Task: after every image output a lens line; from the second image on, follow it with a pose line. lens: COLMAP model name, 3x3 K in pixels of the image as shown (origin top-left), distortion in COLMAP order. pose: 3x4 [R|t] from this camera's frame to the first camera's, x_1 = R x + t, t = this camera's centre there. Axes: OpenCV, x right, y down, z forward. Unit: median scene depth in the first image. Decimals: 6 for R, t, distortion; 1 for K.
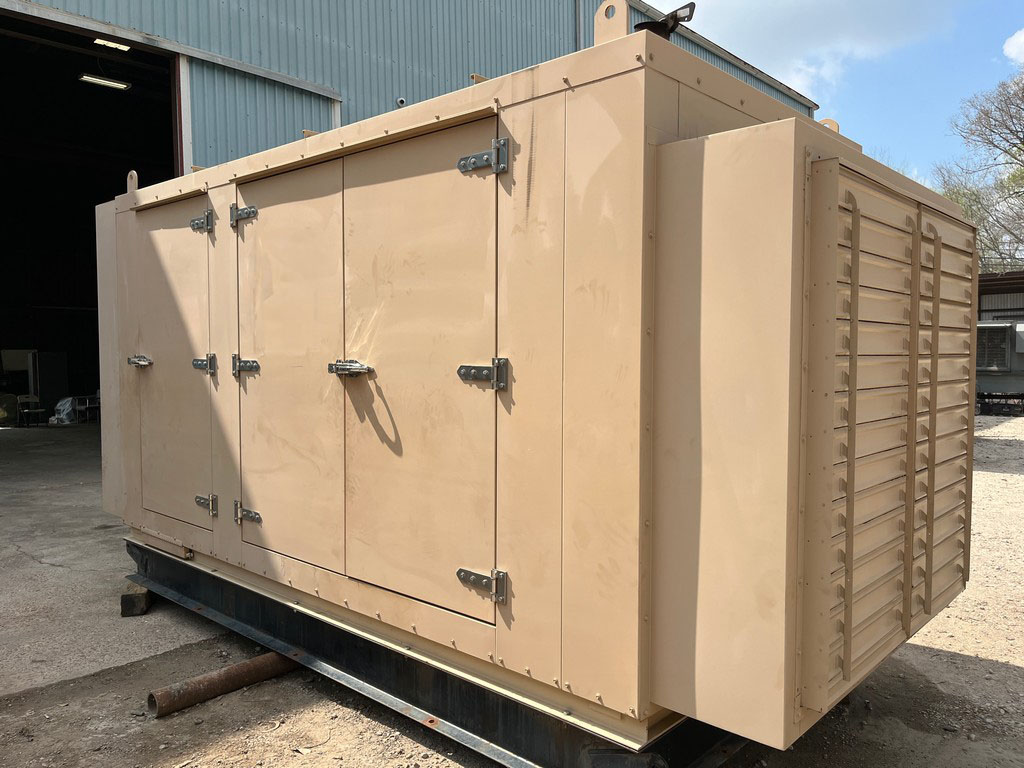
lens RADIAL K [[773.1, 0, 515.4], [0, 773.1, 380.5], [0, 0, 1]] dist [0.065555, -0.093636]
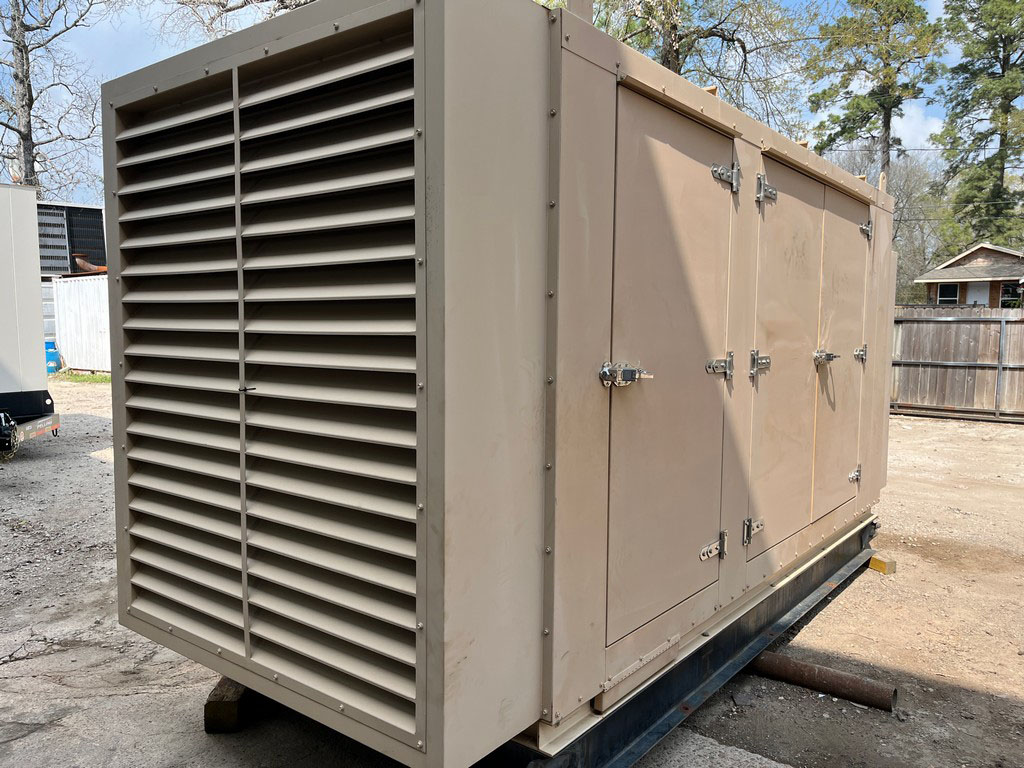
lens RADIAL K [[780.2, 0, 512.0], [0, 780.2, 384.0], [0, 0, 1]] dist [0.069846, -0.097013]
pose [[-0.080408, -0.081611, 0.993415, -1.437455], [0.026096, 0.996129, 0.083946, -0.092698], [-0.996420, 0.032674, -0.077967, 1.594036]]
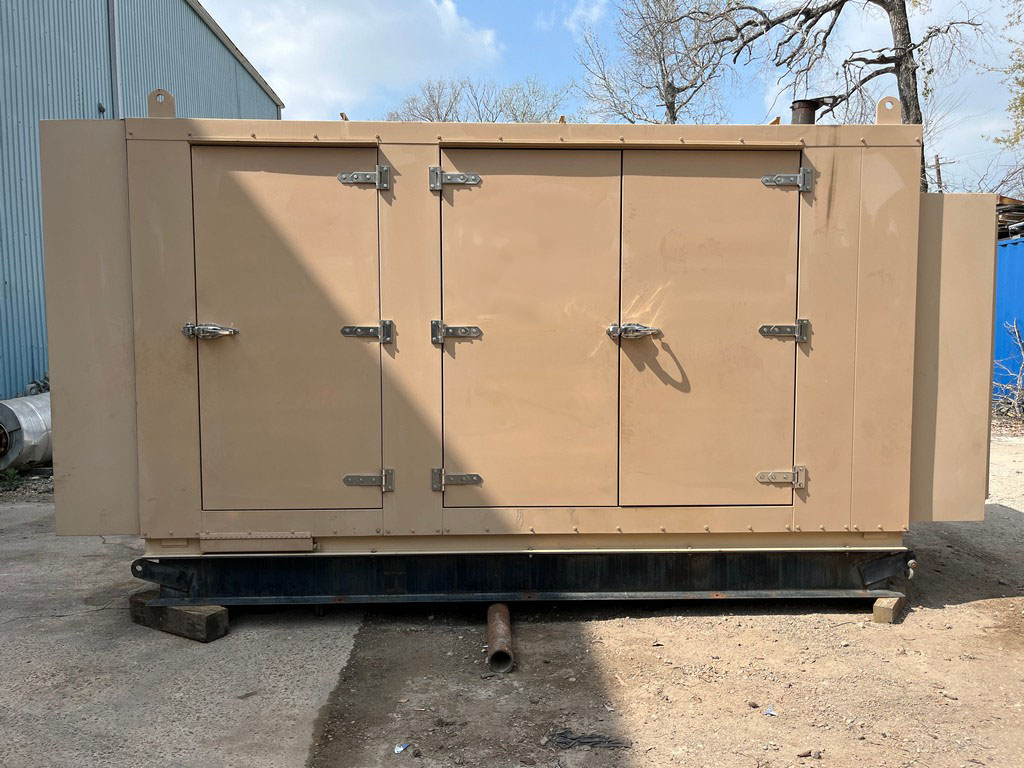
lens RADIAL K [[780.2, 0, 512.0], [0, 780.2, 384.0], [0, 0, 1]] dist [0.069846, -0.097013]
pose [[0.720289, -0.049532, 0.691903, -1.170510], [0.032756, 0.998763, 0.037400, 0.015021], [-0.692900, -0.004275, 0.721021, 0.257493]]
